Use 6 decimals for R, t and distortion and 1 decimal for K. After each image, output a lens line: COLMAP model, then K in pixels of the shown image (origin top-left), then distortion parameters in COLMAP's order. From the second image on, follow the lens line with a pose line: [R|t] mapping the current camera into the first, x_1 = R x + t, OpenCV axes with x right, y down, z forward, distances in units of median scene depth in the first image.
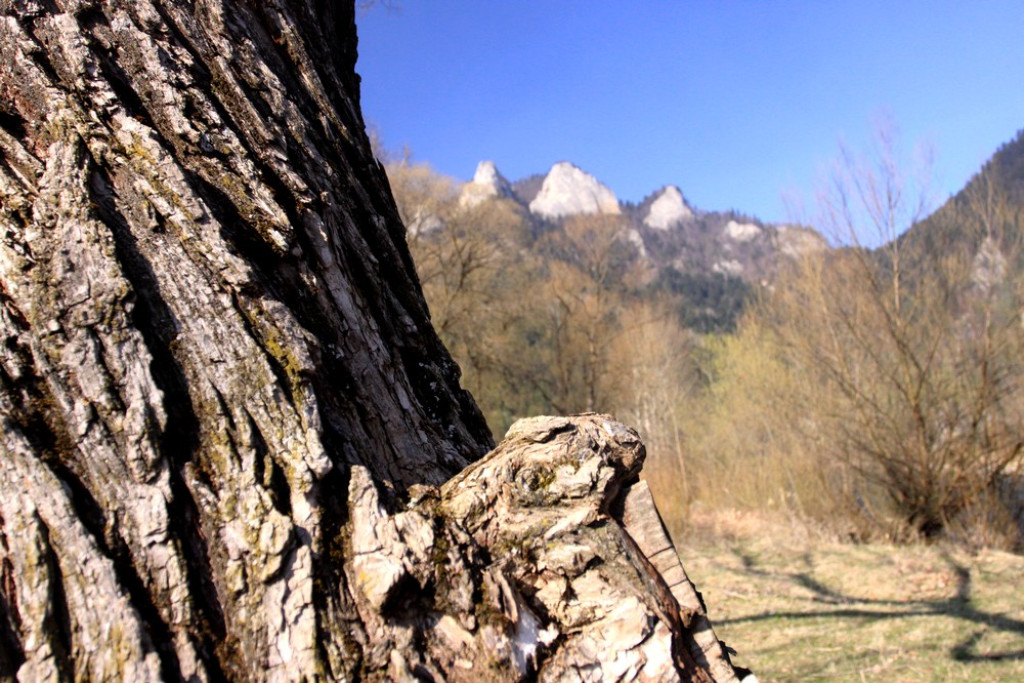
lens RADIAL K [[789.9, 0, 515.7], [0, 789.9, 345.5], [0, 0, 1]] dist [-0.116366, 0.071384]
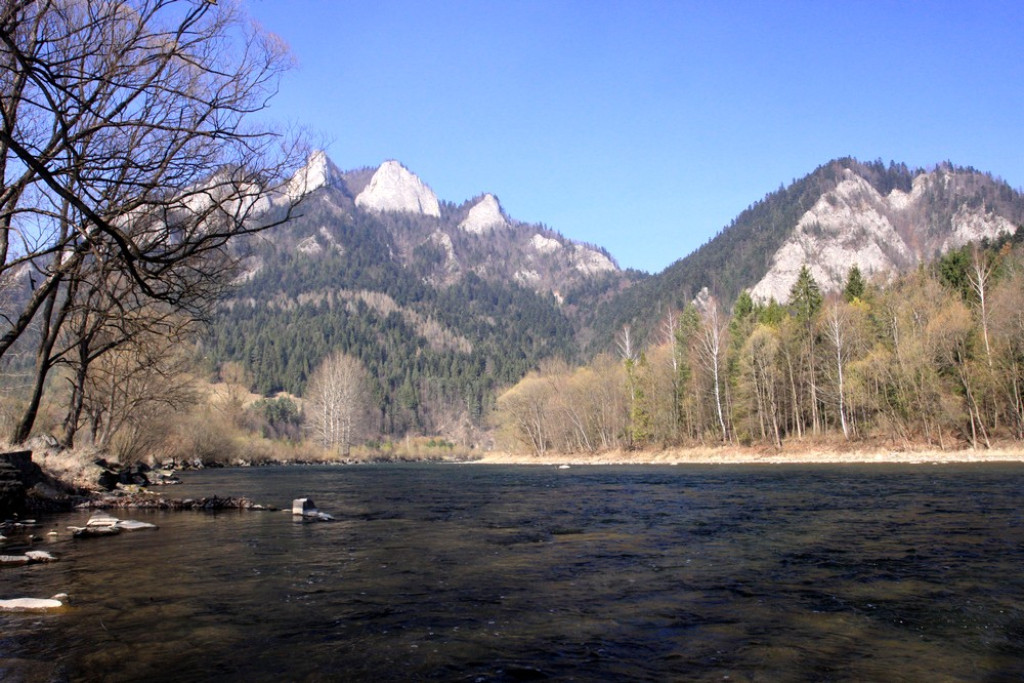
lens RADIAL K [[789.9, 0, 515.7], [0, 789.9, 345.5], [0, 0, 1]] dist [-0.116366, 0.071384]
pose [[0.973248, 0.090142, 0.211336, 0.025187], [-0.095902, 0.995243, 0.017145, -0.019145], [-0.208785, -0.036954, 0.977263, -0.110499]]
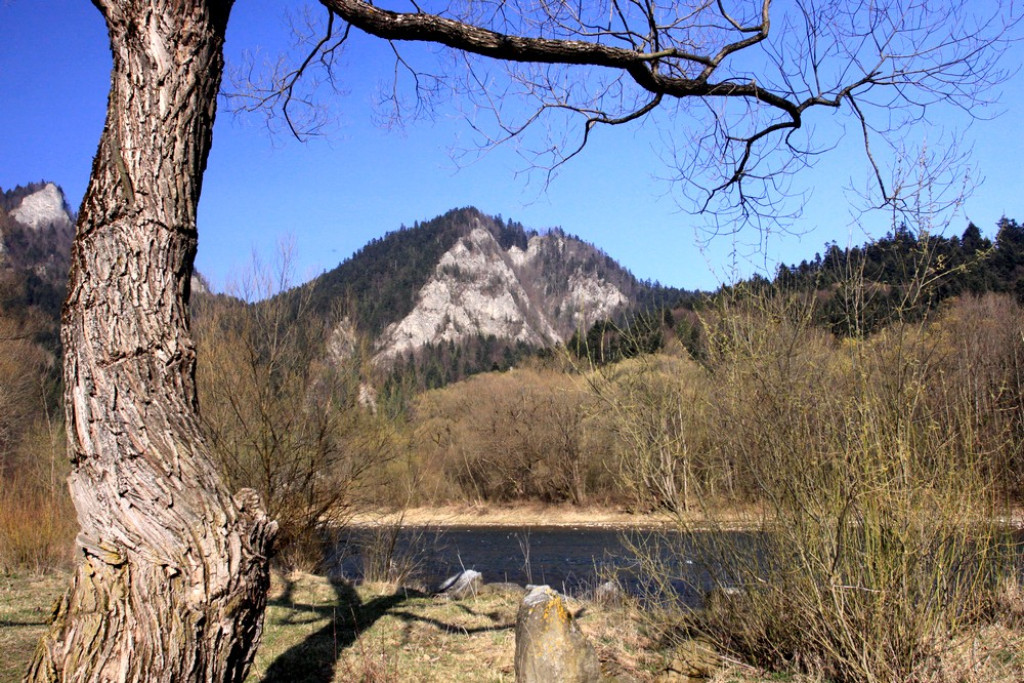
lens RADIAL K [[789.9, 0, 515.7], [0, 789.9, 345.5], [0, 0, 1]] dist [-0.116366, 0.071384]
pose [[0.695959, 0.190143, 0.692450, -0.002633], [-0.152528, 0.981444, -0.116199, -0.000608], [-0.701696, -0.024748, 0.712047, -0.004523]]
